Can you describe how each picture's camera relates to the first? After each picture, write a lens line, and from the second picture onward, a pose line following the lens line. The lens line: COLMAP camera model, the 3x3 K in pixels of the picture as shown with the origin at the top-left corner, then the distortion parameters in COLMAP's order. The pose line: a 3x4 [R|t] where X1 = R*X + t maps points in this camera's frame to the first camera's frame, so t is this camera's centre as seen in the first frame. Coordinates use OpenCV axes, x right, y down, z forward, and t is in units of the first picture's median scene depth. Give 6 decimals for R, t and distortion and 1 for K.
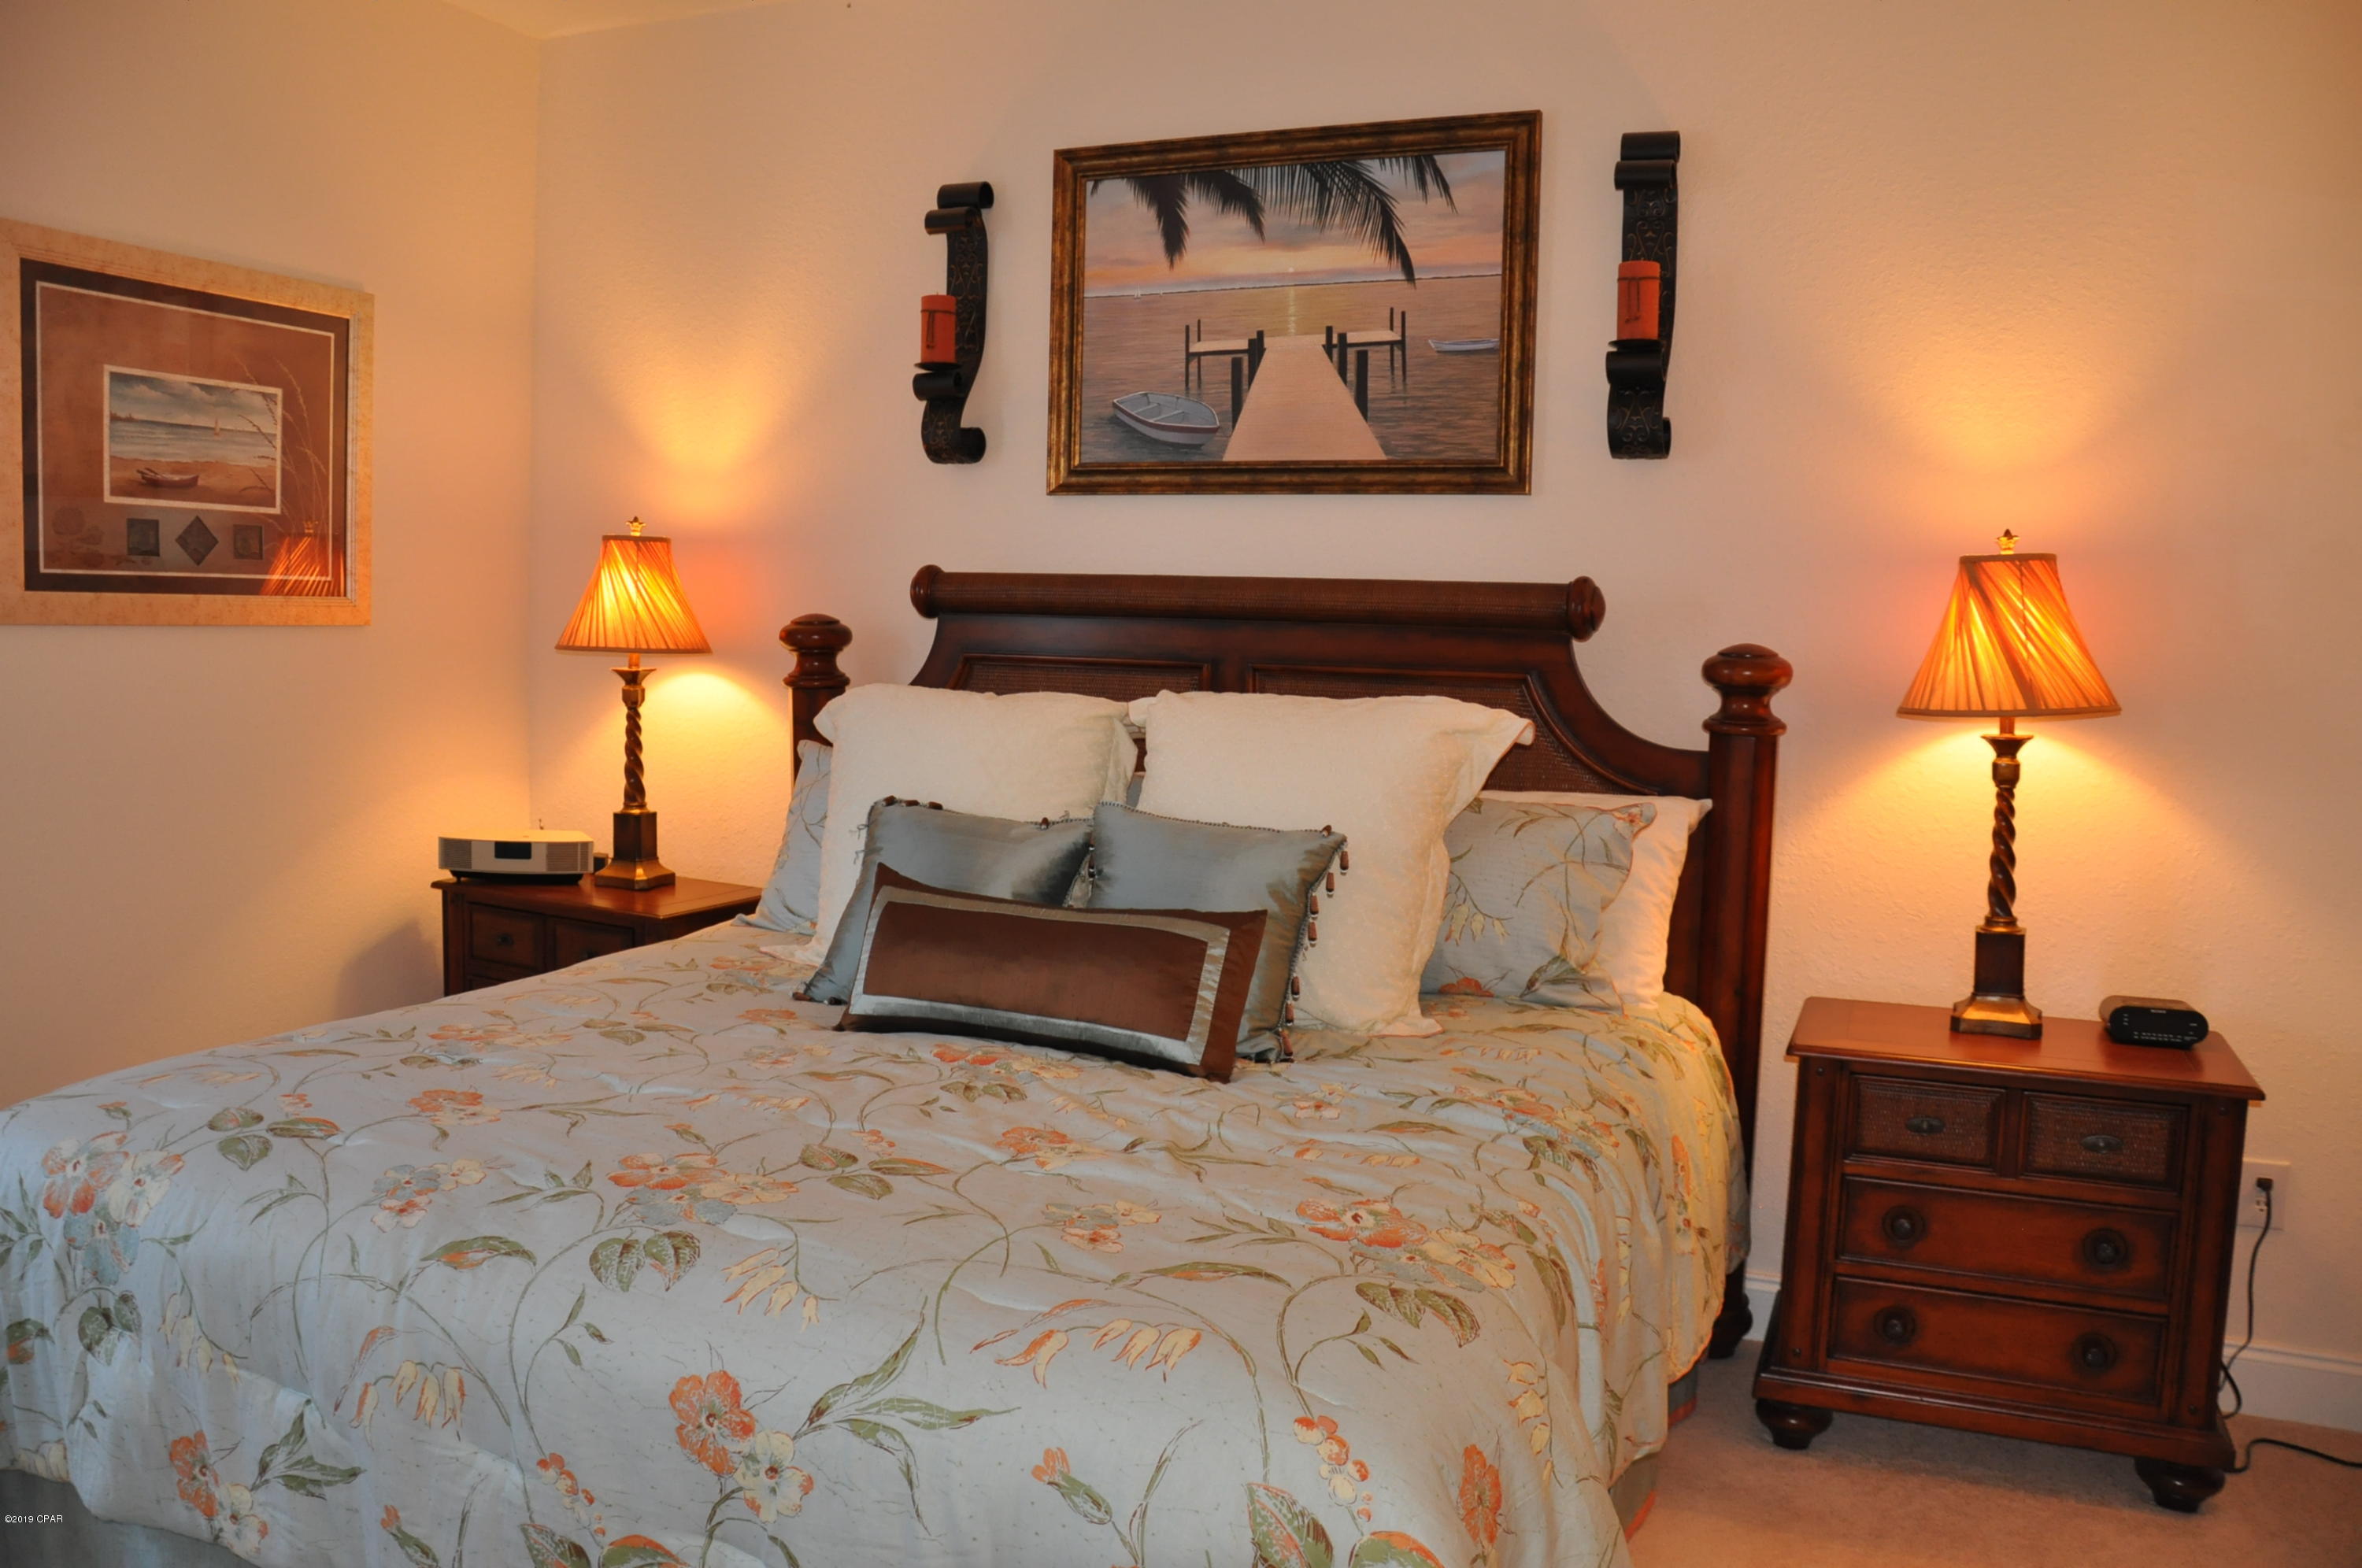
lens RADIAL K [[1810.0, 0, 1193.6], [0, 1810.0, 785.7], [0, 0, 1]] dist [-0.160726, 0.102608]
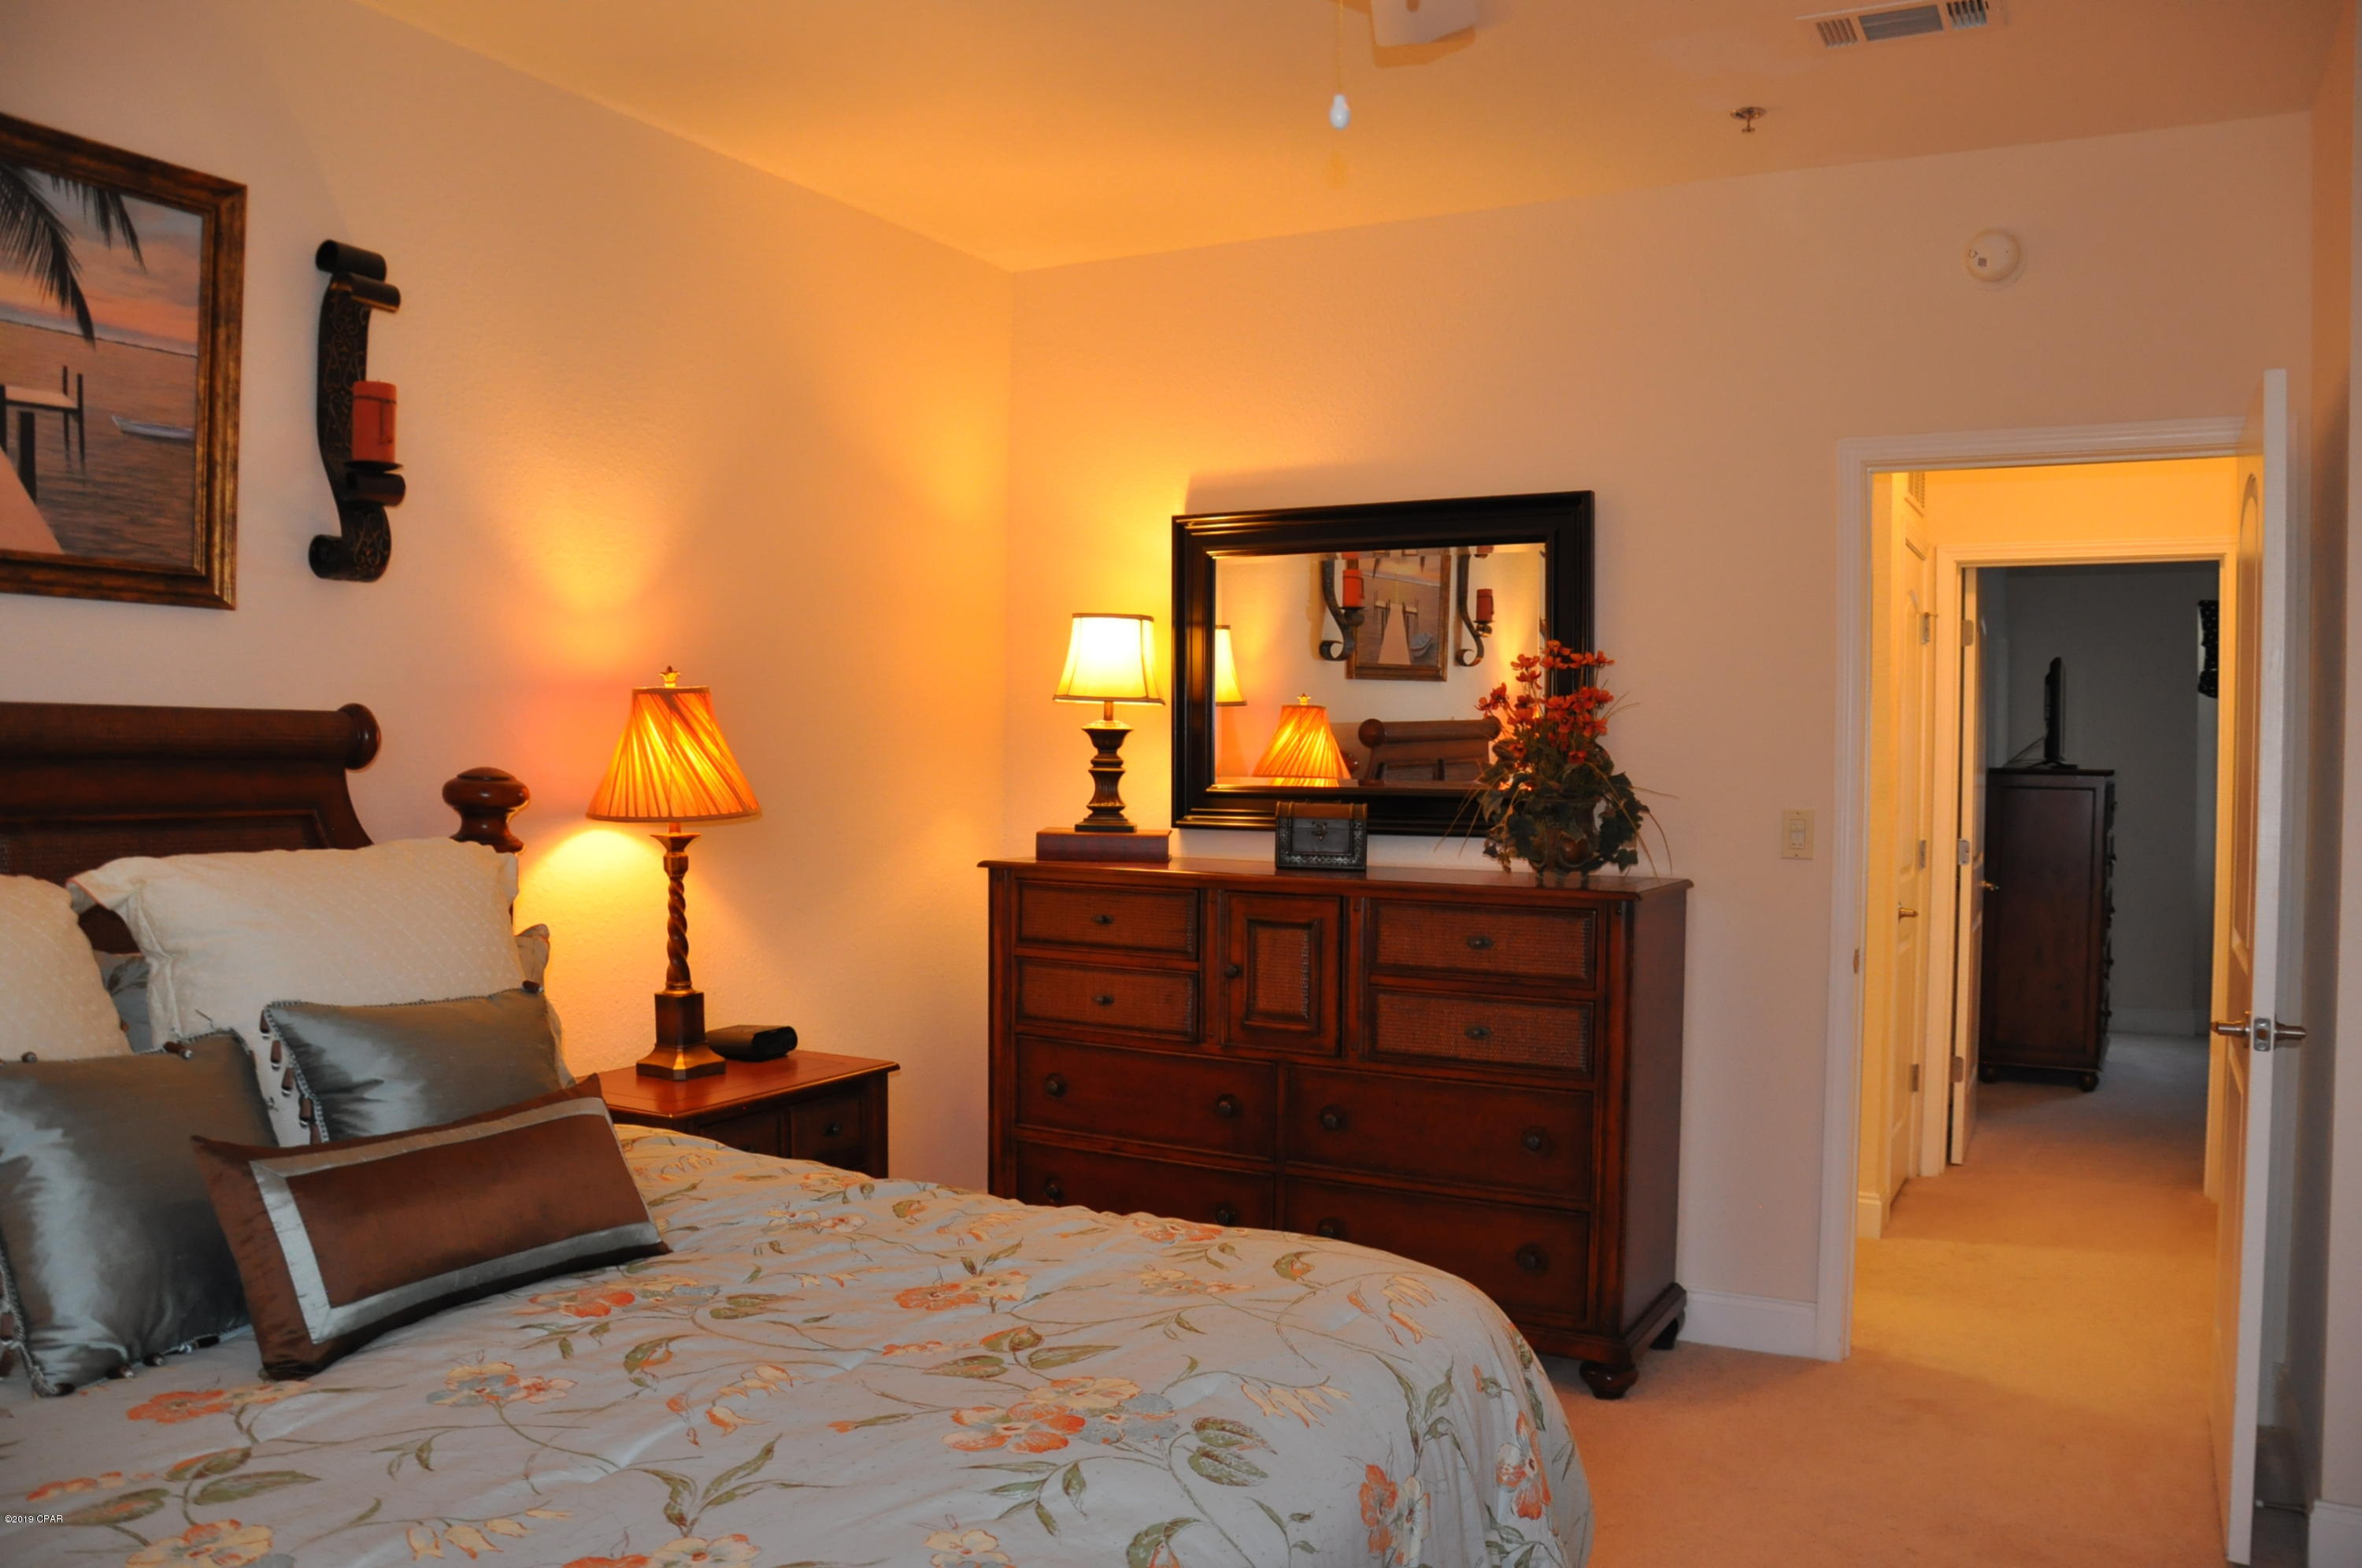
lens RADIAL K [[1810.0, 0, 1190.8], [0, 1810.0, 733.2], [0, 0, 1]] dist [-0.160726, 0.102608]
pose [[0.092146, -0.010737, 0.995688, -0.633216], [0.093868, 0.995583, 0.002049, -0.059068], [-0.991311, 0.093274, 0.092747, 0.456839]]
